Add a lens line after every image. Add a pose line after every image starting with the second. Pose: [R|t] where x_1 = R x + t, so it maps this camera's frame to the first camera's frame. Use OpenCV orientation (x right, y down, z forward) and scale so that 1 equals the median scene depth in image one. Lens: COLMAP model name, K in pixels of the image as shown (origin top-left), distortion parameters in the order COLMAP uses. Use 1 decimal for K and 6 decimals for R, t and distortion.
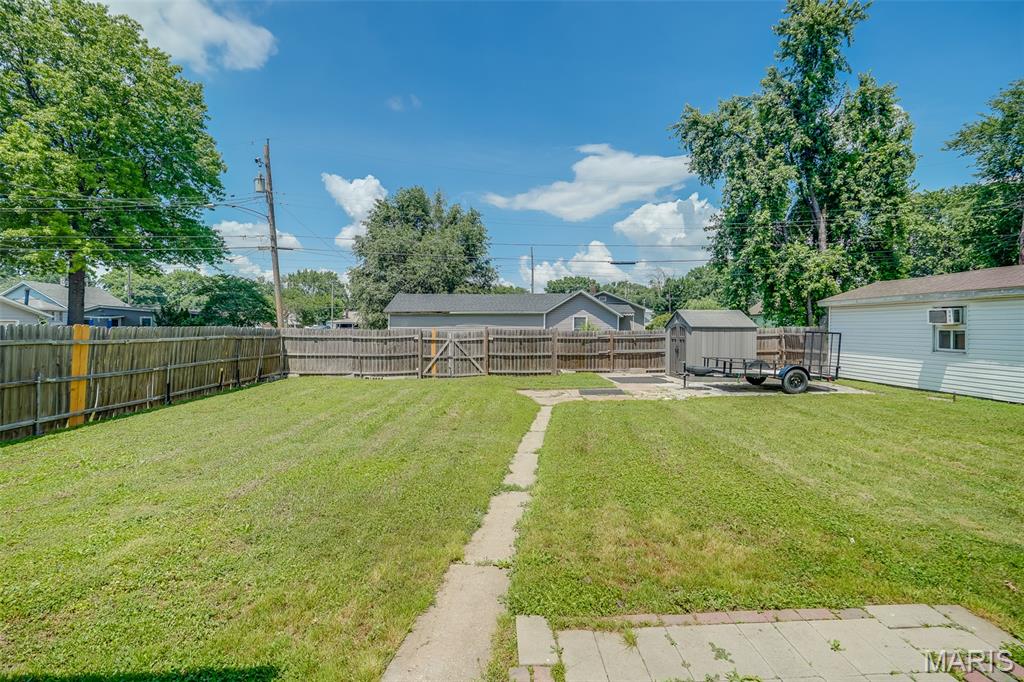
lens RADIAL K [[464.9, 0, 507.4], [0, 464.9, 330.8], [0, 0, 1]] dist [-0.009156, 0.001064]
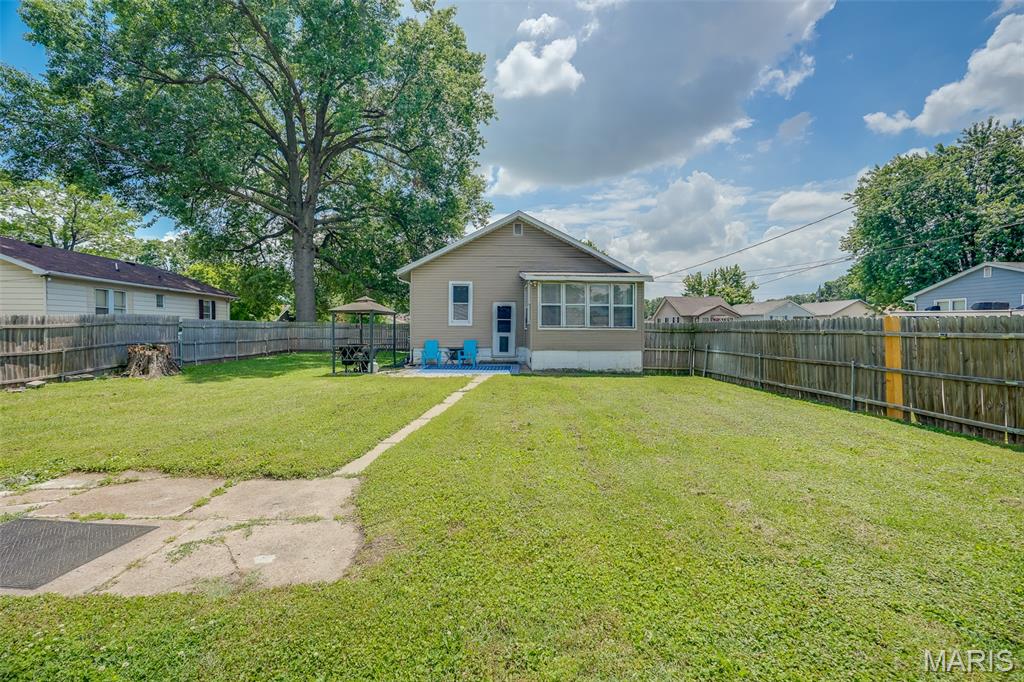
lens RADIAL K [[464.9, 0, 507.4], [0, 464.9, 330.8], [0, 0, 1]] dist [-0.009156, 0.001064]
pose [[-0.999965, -0.005327, -0.006488, -0.105463], [-0.005394, 0.999931, 0.010429, 0.012970], [0.006432, 0.010463, -0.999925, 1.984029]]
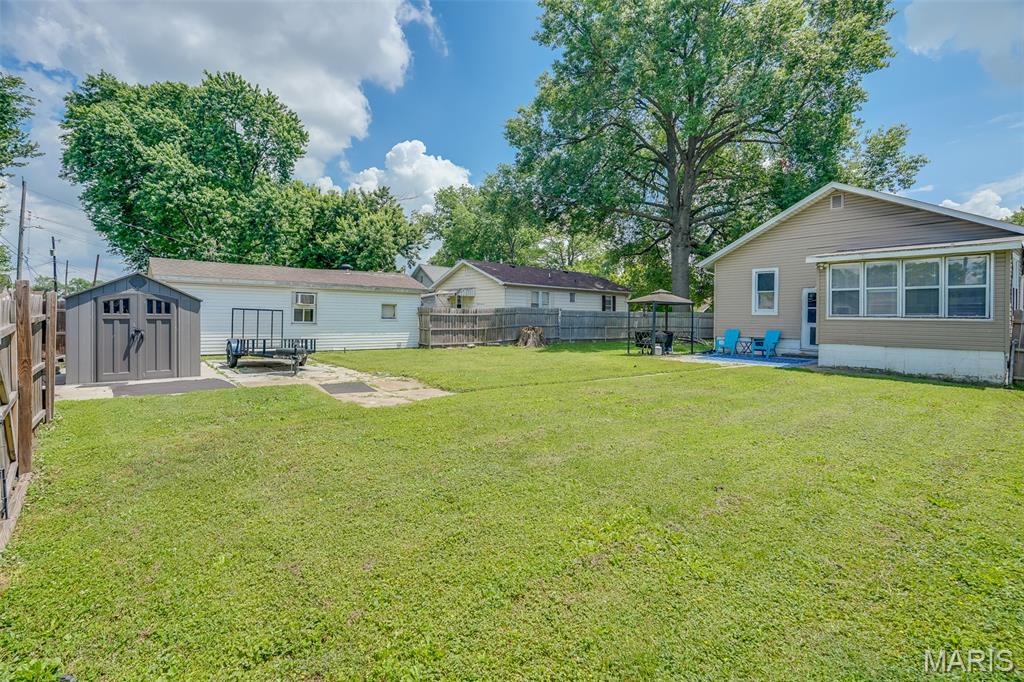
lens RADIAL K [[461.1, 0, 509.7], [0, 461.1, 317.6], [0, 0, 1]] dist [-0.002956, 0.000098]
pose [[-0.593480, -0.010605, 0.804779, -0.880470], [-0.007418, 0.999943, 0.007706, 0.016710], [-0.804814, -0.001396, -0.593525, 1.940632]]
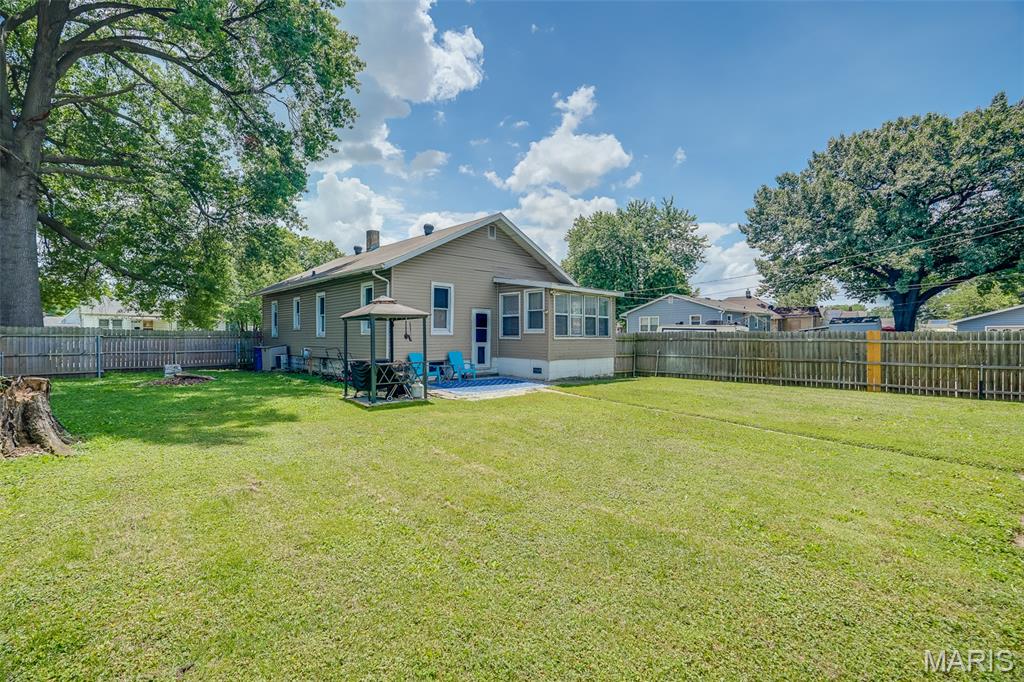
lens RADIAL K [[464.9, 0, 507.4], [0, 464.9, 330.8], [0, 0, 1]] dist [-0.009156, 0.001064]
pose [[-0.742151, -0.011685, -0.670131, 1.149021], [-0.007065, 0.999929, -0.009611, 0.012472], [0.670195, -0.002398, -0.742181, 1.356450]]
